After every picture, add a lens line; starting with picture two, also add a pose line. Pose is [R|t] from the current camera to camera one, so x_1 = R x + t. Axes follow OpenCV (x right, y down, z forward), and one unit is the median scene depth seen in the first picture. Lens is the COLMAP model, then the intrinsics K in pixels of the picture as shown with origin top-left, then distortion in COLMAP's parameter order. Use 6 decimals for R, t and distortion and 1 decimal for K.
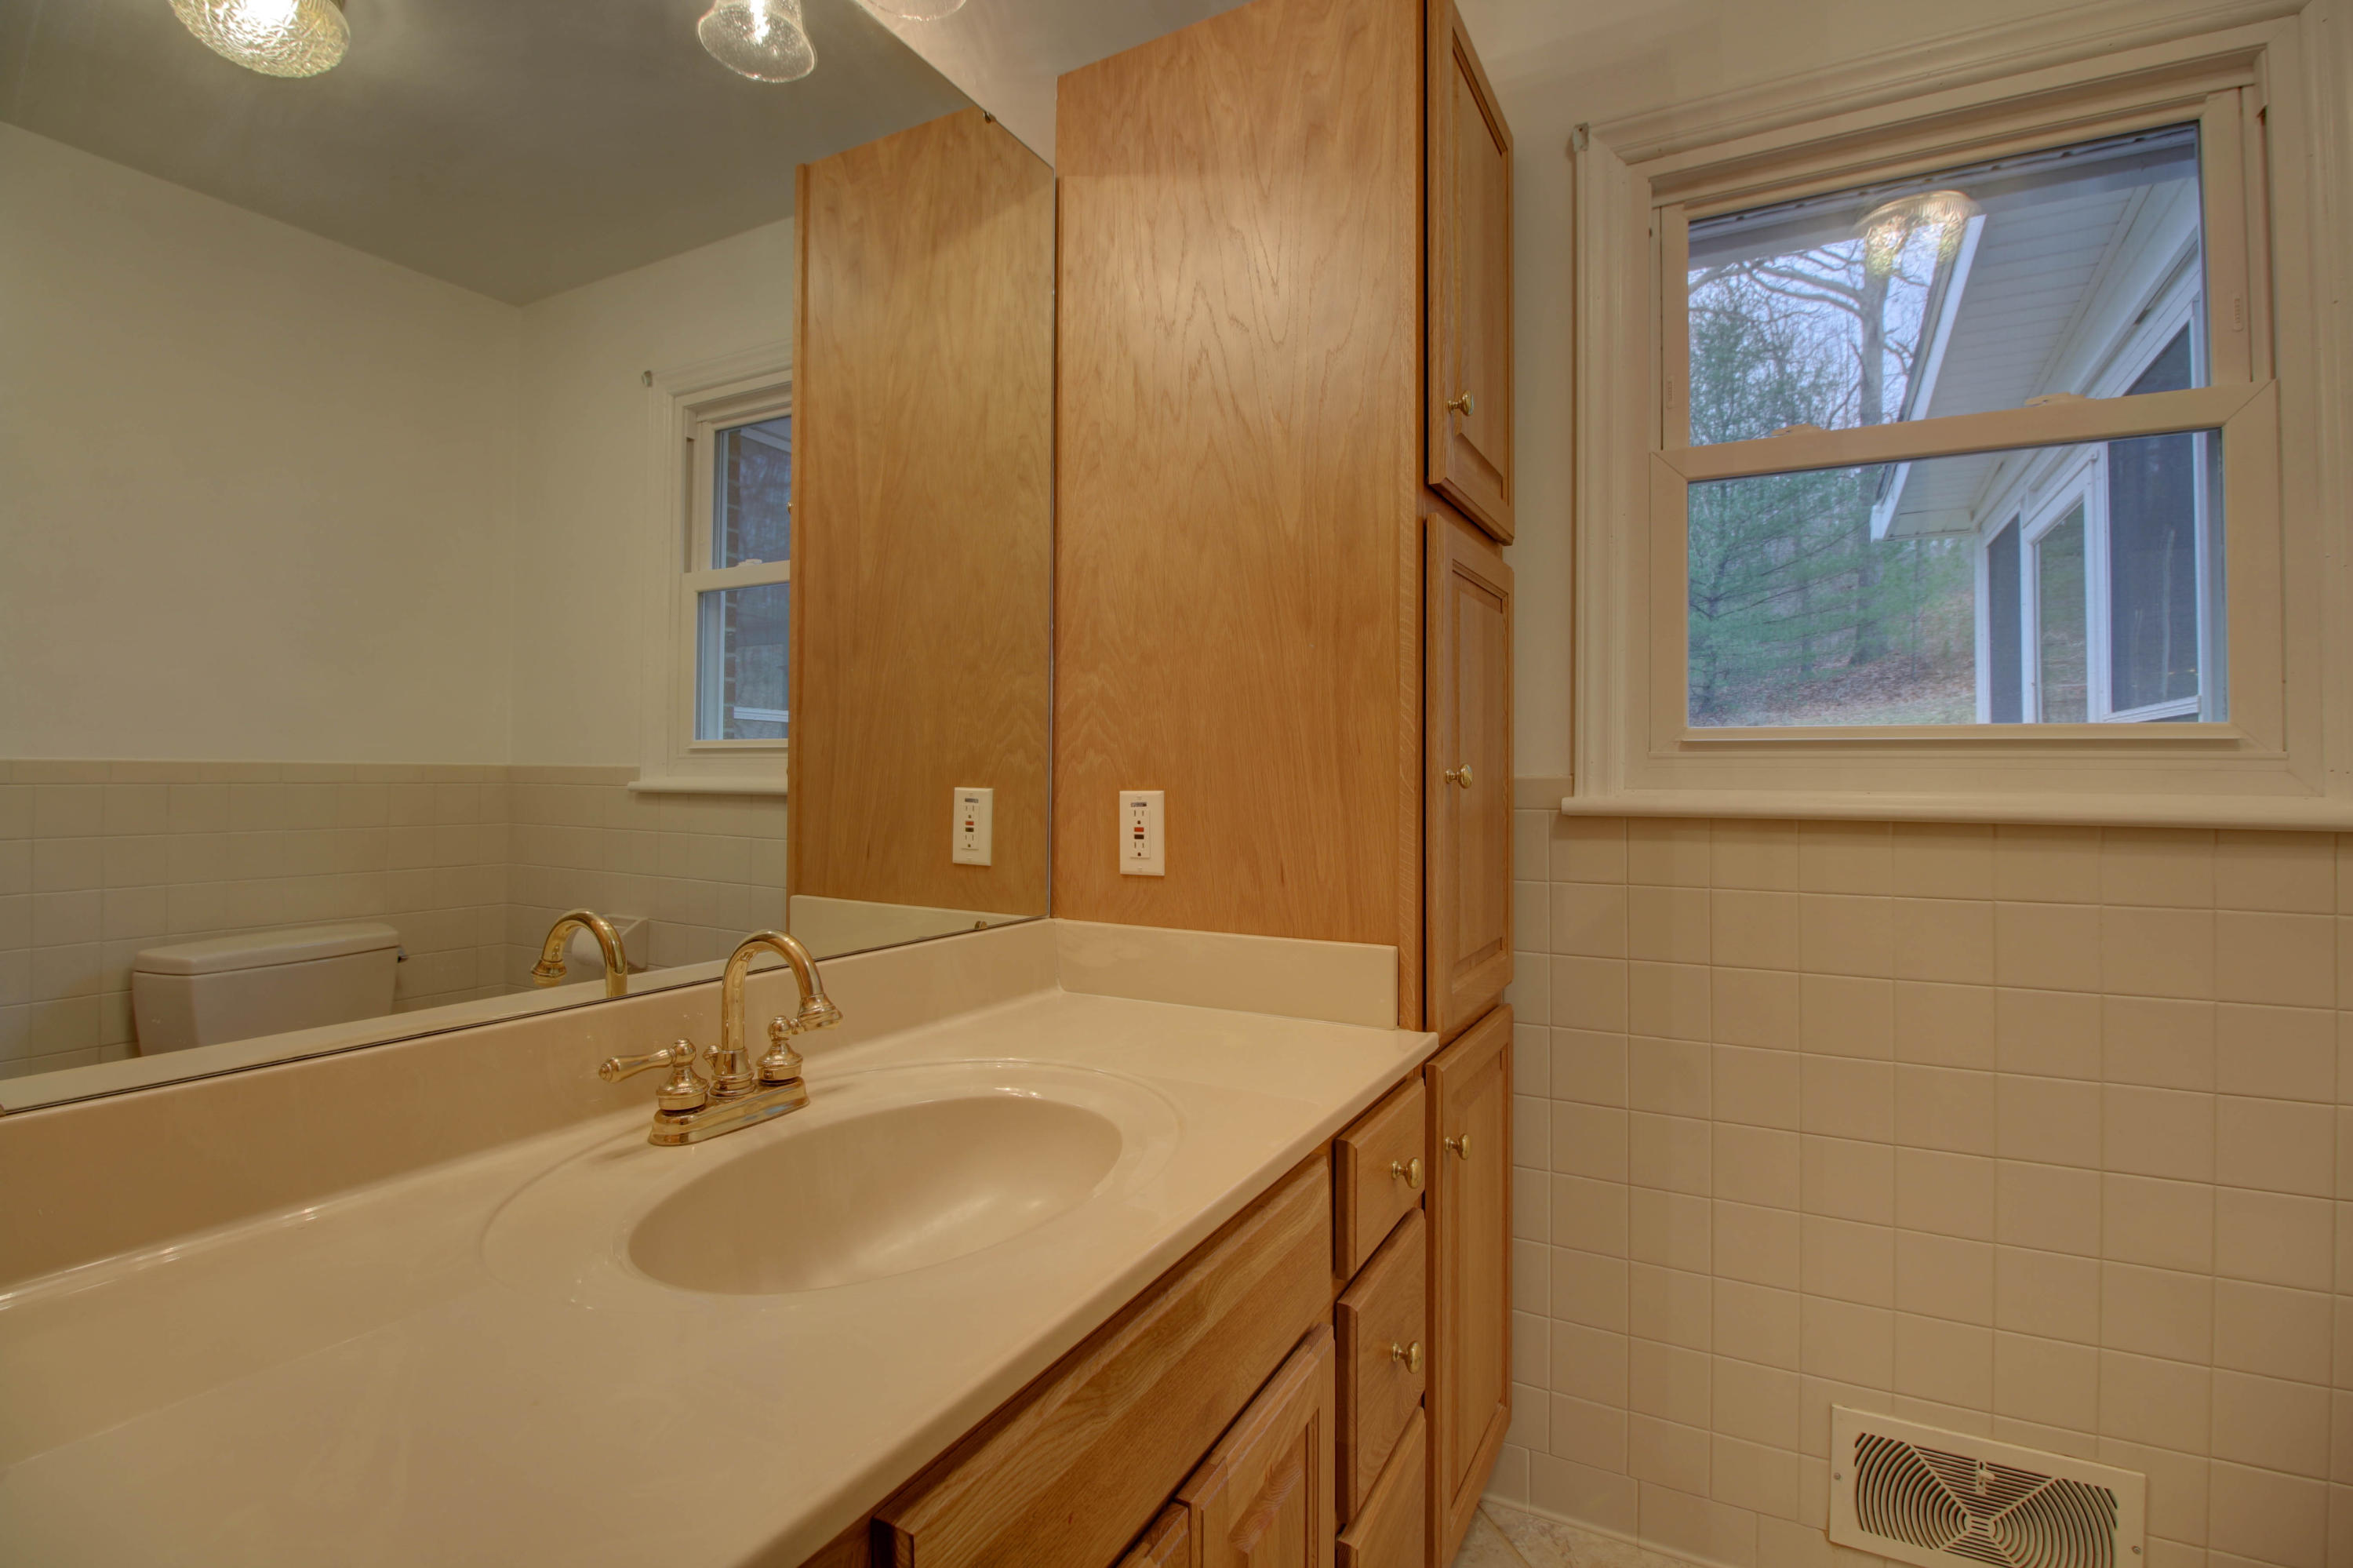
lens RADIAL K [[1075.2, 0, 1176.8], [0, 1075.2, 759.1], [0, 0, 1]] dist [0.002205, -0.012861]
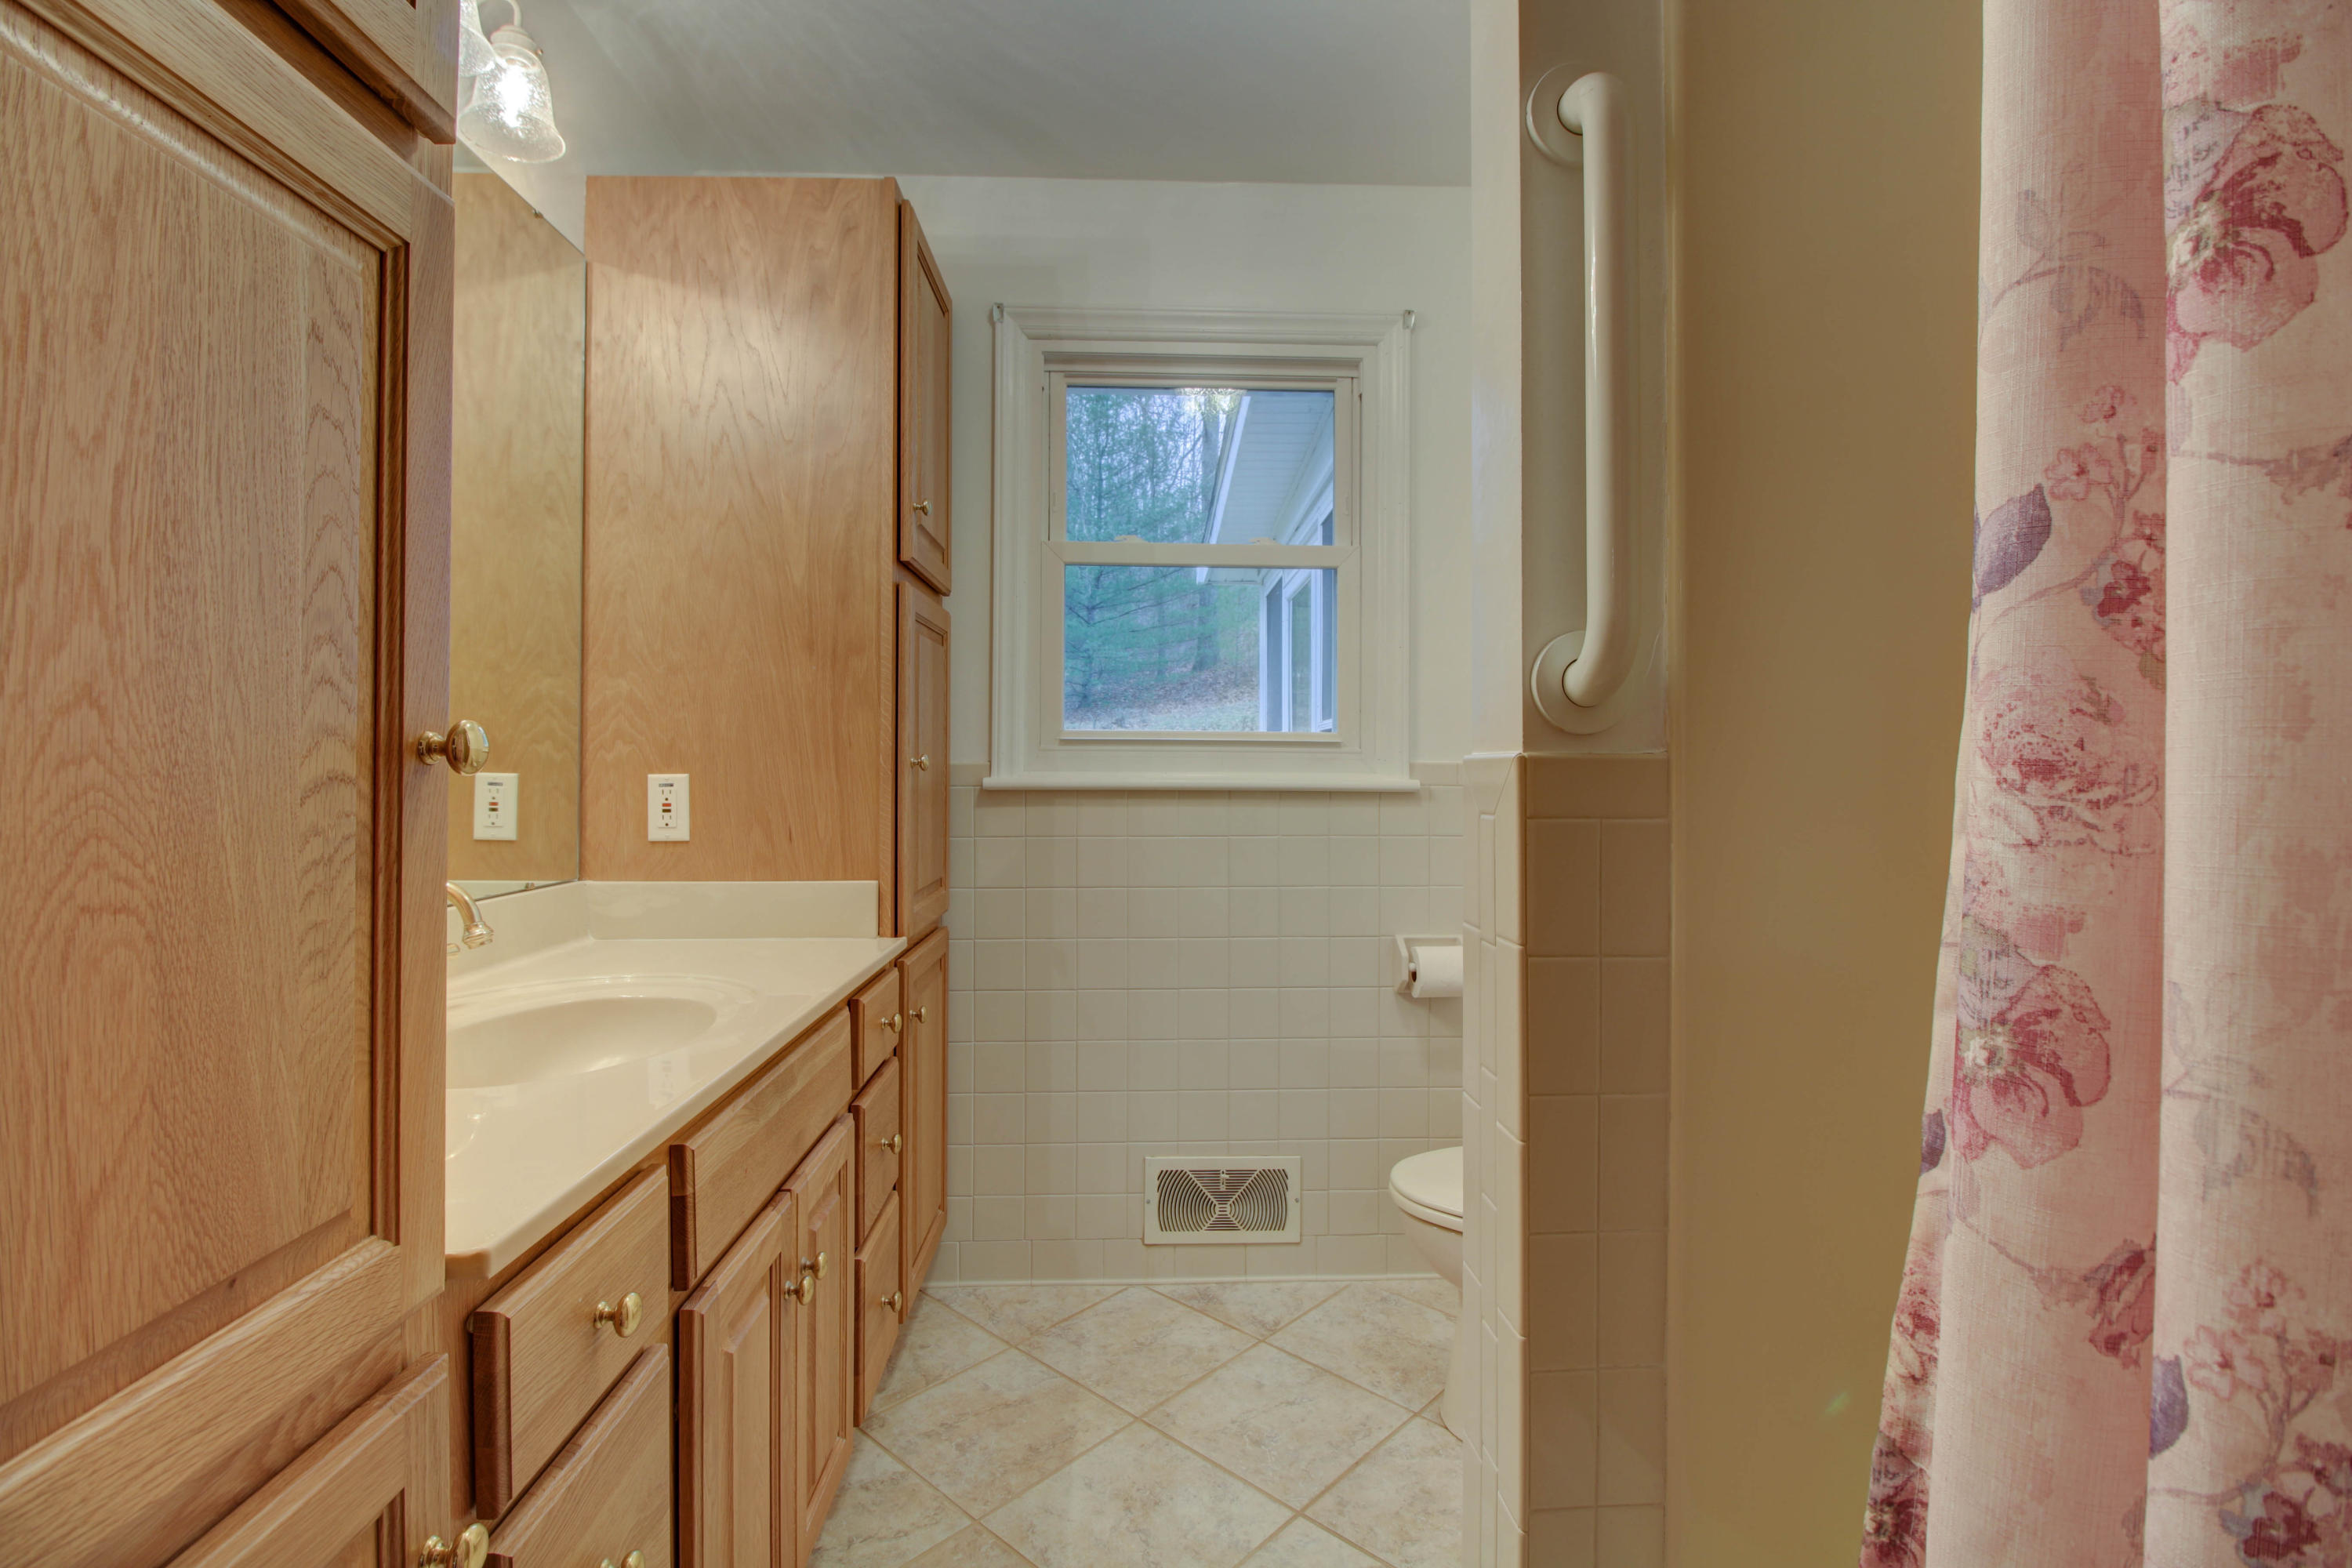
lens RADIAL K [[1074.8, 0, 1176.3], [0, 1074.8, 759.1], [0, 0, 1]] dist [0.002205, -0.012861]
pose [[0.856271, 0.001237, 0.516525, -0.171572], [-0.007090, 0.999931, 0.009360, -0.004100], [-0.516478, -0.011677, 0.856221, -0.381032]]
